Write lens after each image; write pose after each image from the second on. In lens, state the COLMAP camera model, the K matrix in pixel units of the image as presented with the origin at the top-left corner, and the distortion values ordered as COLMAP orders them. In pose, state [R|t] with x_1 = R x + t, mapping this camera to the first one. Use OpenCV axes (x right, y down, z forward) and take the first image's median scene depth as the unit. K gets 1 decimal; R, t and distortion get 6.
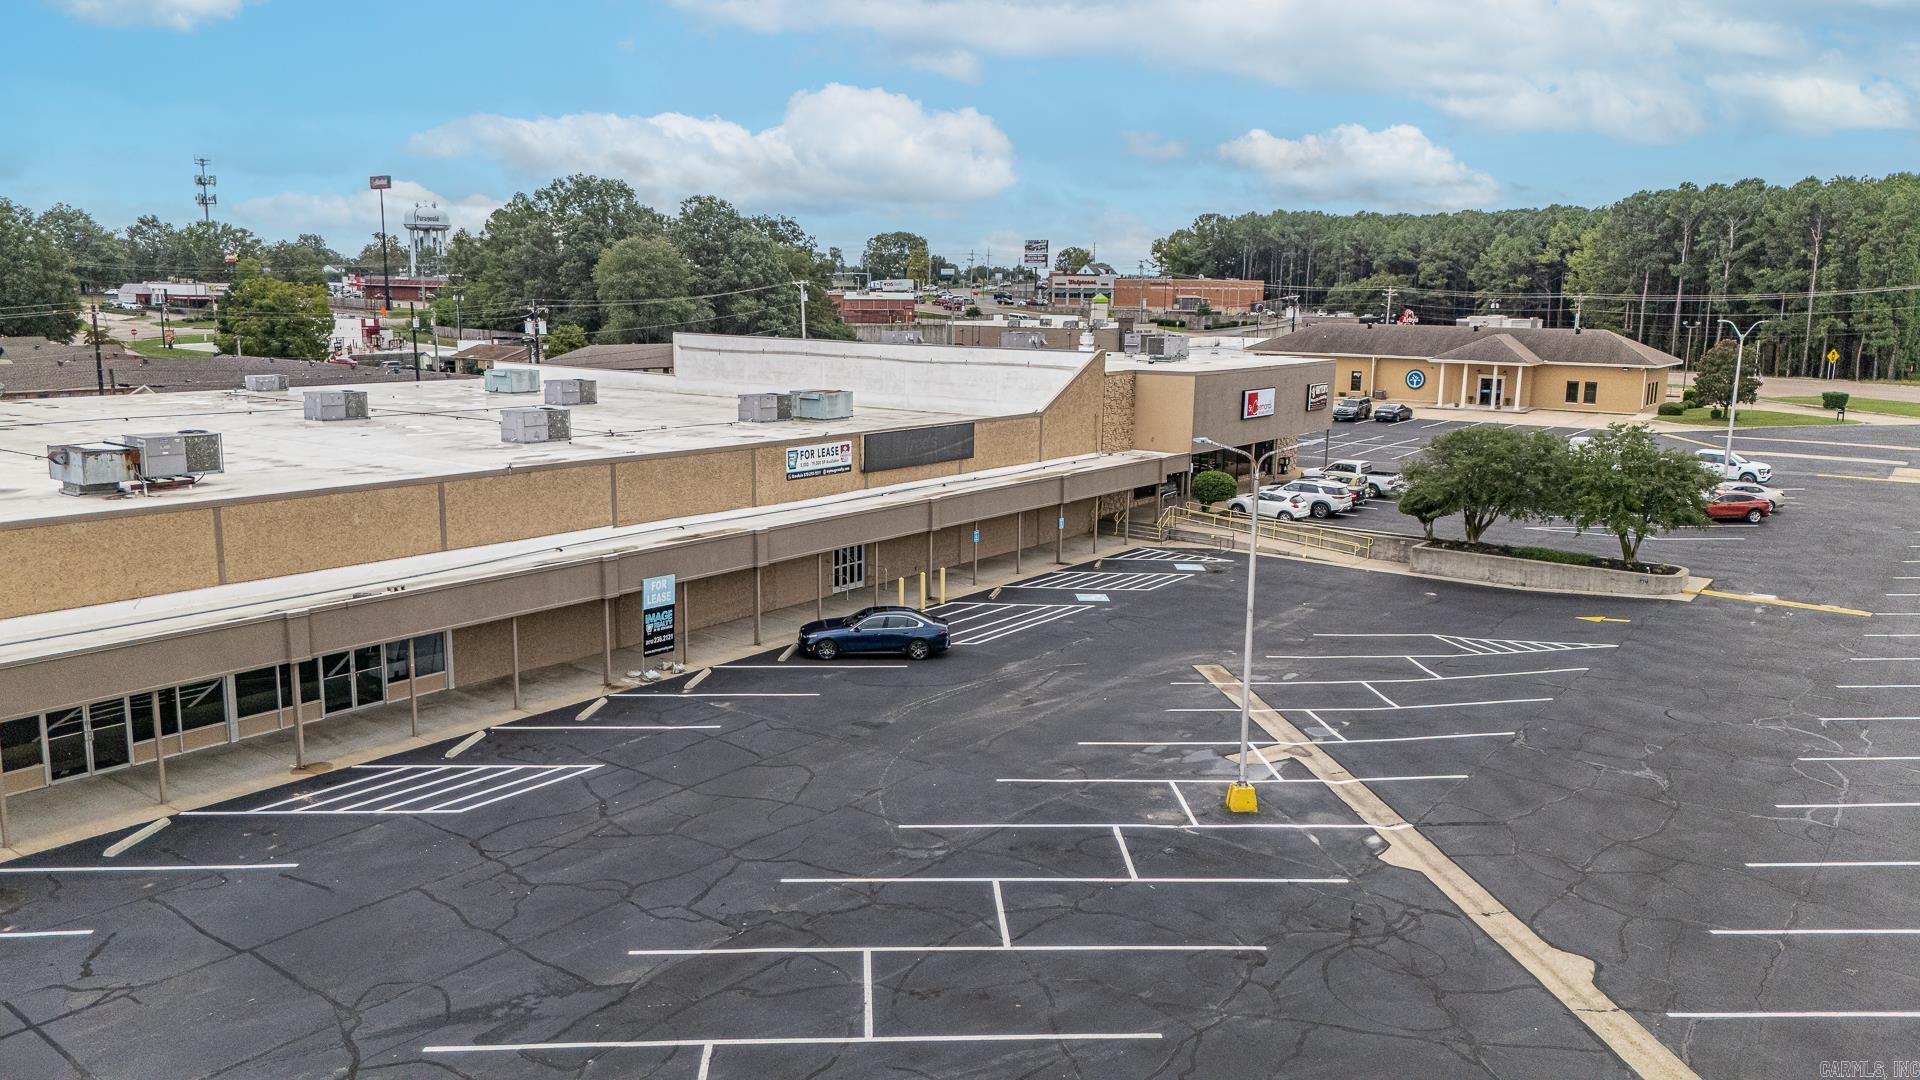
lens RADIAL K [[1411.8, 0, 962.9], [0, 1411.8, 543.2], [0, 0, 1]] dist [0.080387, -0.092330]
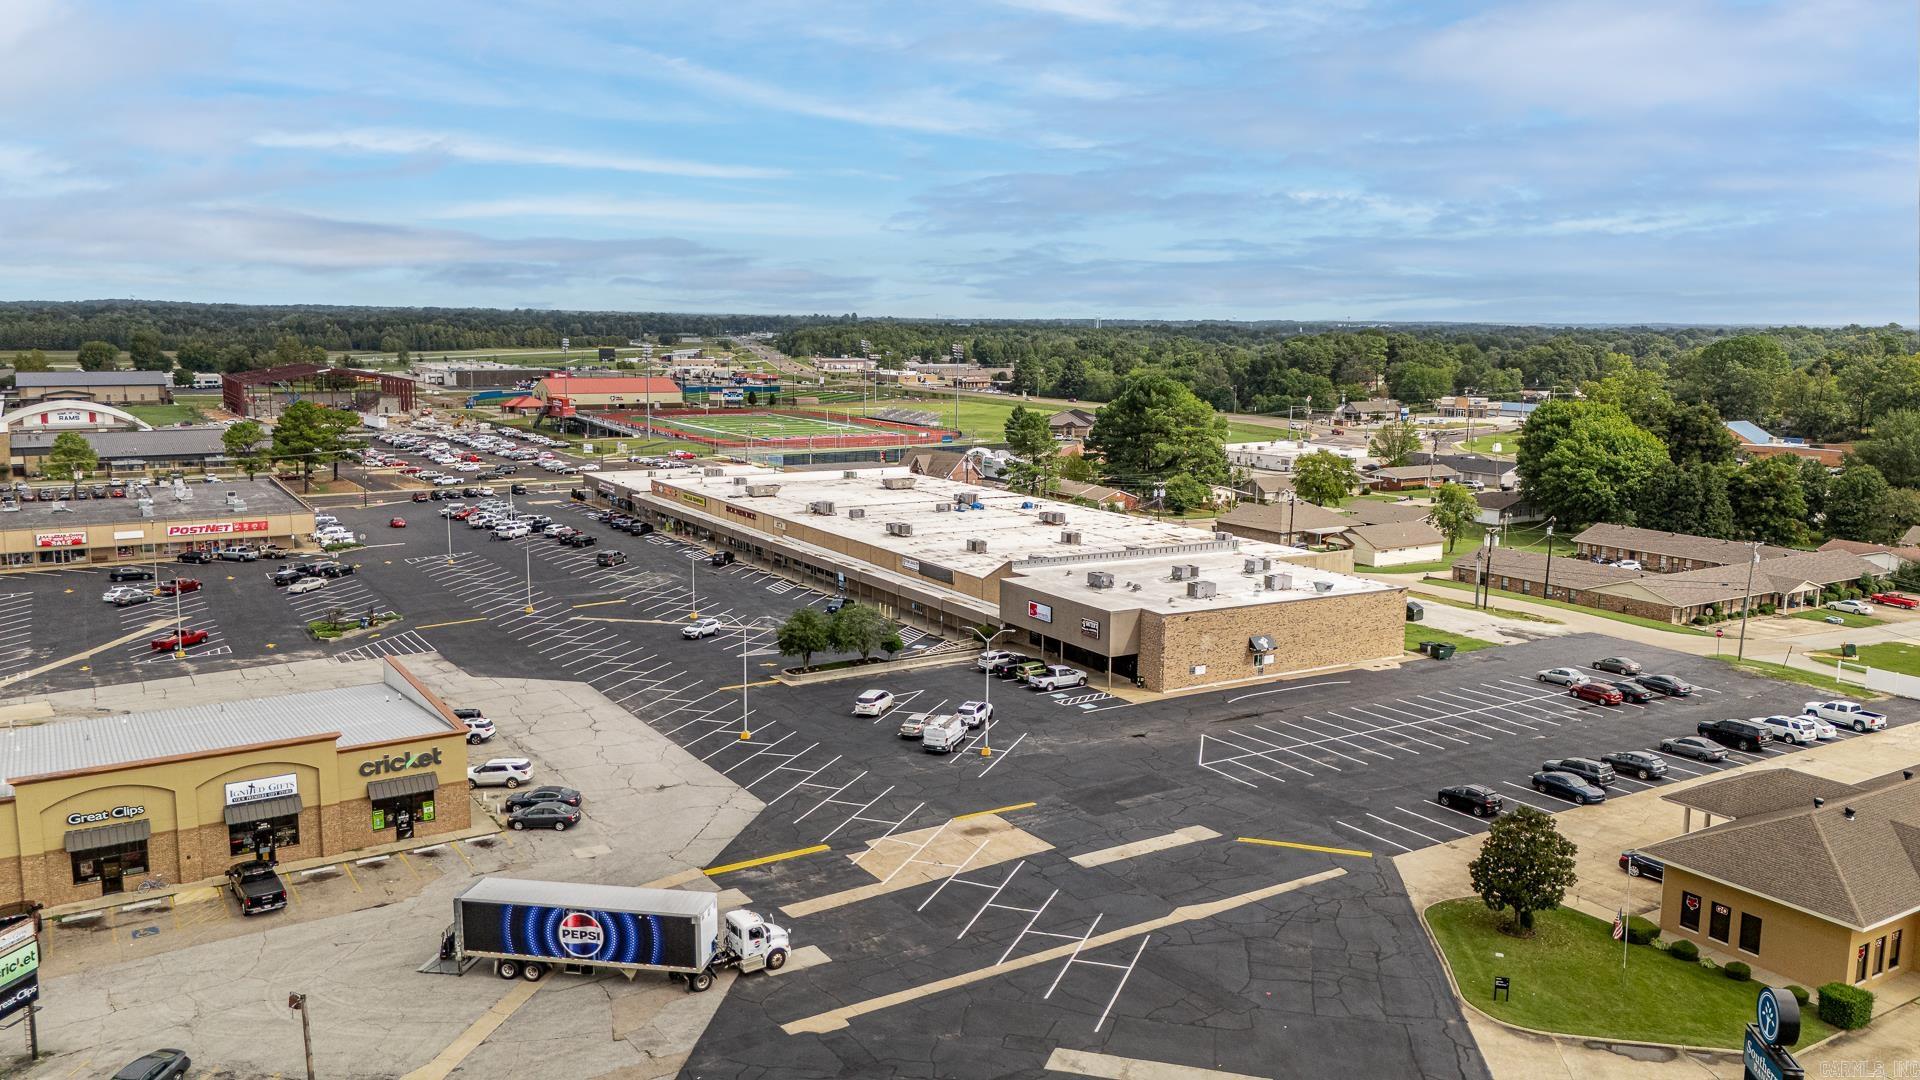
lens RADIAL K [[1411.8, 0, 962.9], [0, 1411.8, 543.2], [0, 0, 1]] dist [0.080387, -0.092330]
pose [[-0.373437, 0.123017, -0.919463, 2.652757], [-0.185685, 0.961196, 0.204016, -0.747979], [0.908882, 0.246917, -0.336104, 2.132766]]
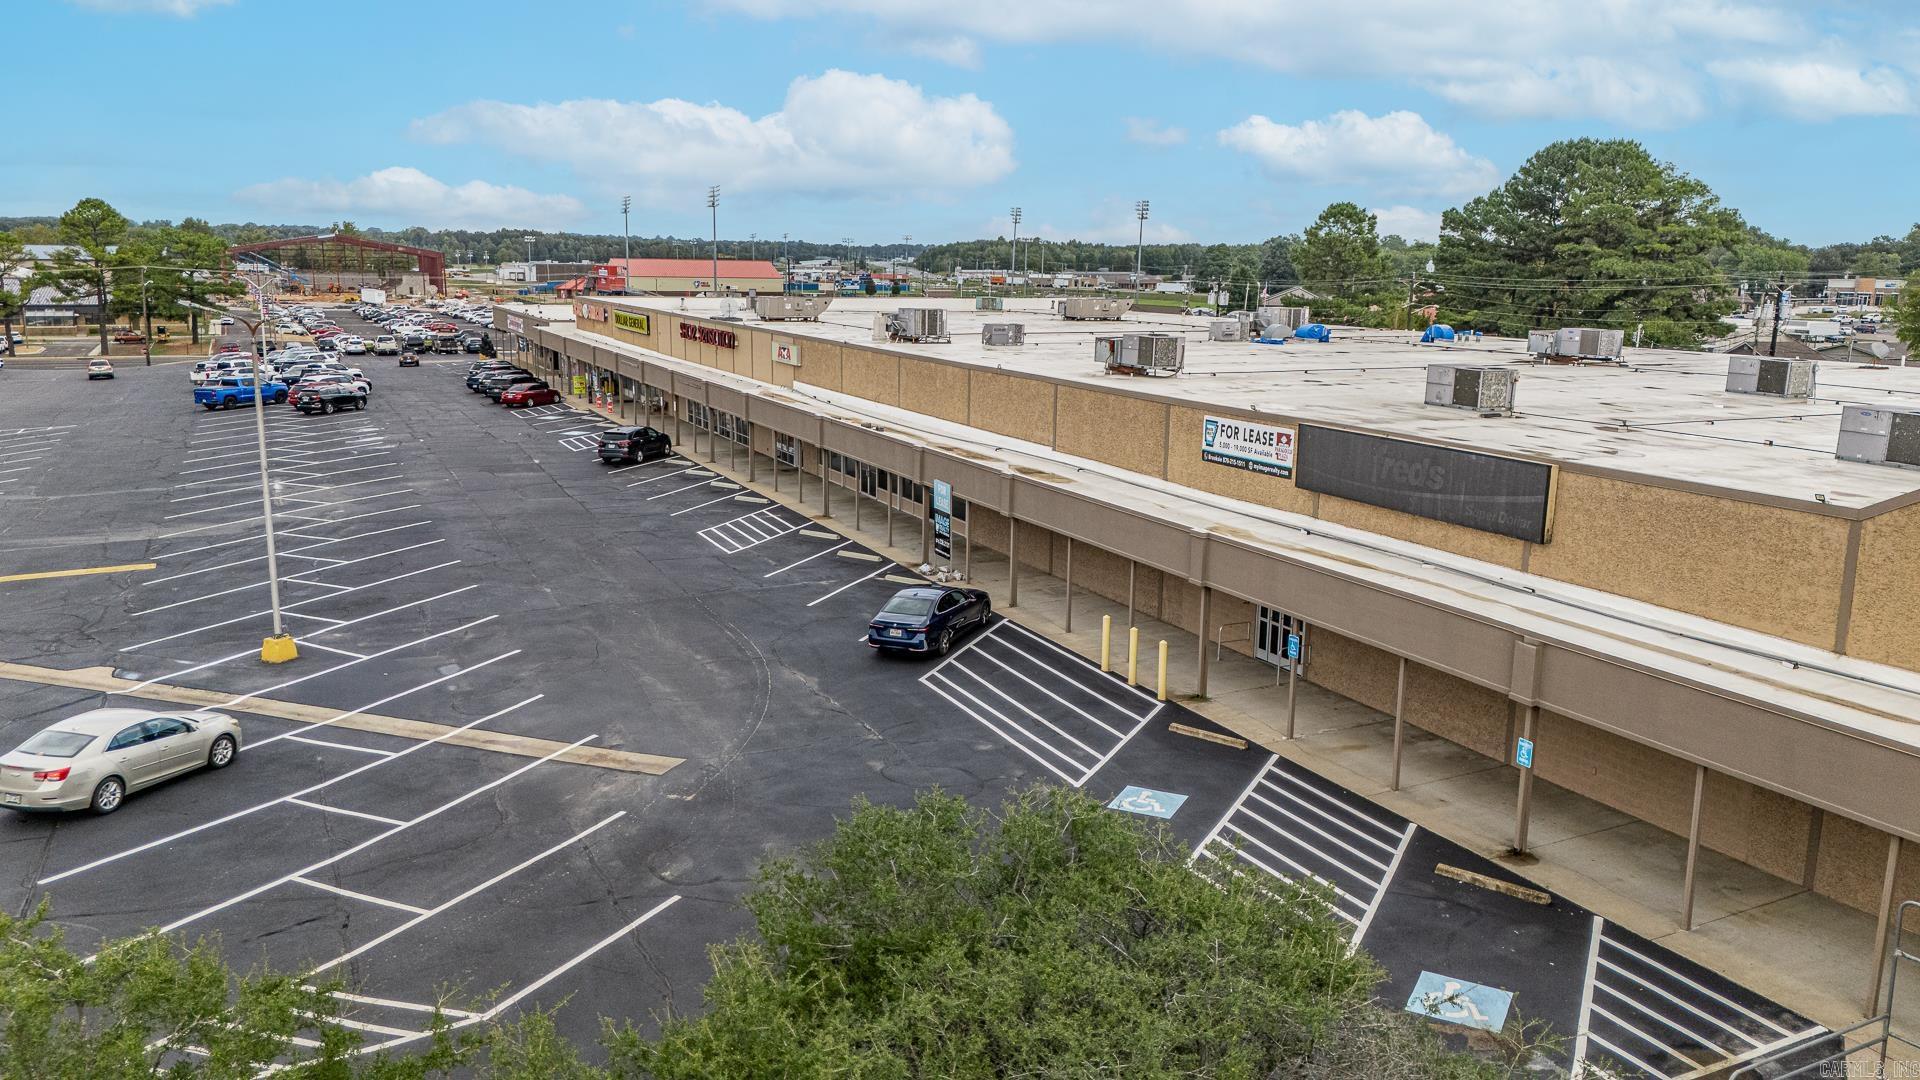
lens RADIAL K [[1411.8, 0, 962.9], [0, 1411.8, 543.2], [0, 0, 1]] dist [0.080387, -0.092330]
pose [[-0.465578, 0.150876, -0.872052, 0.560800], [-0.183425, 0.947515, 0.261860, -0.168632], [0.865790, 0.281872, -0.413467, 1.193726]]
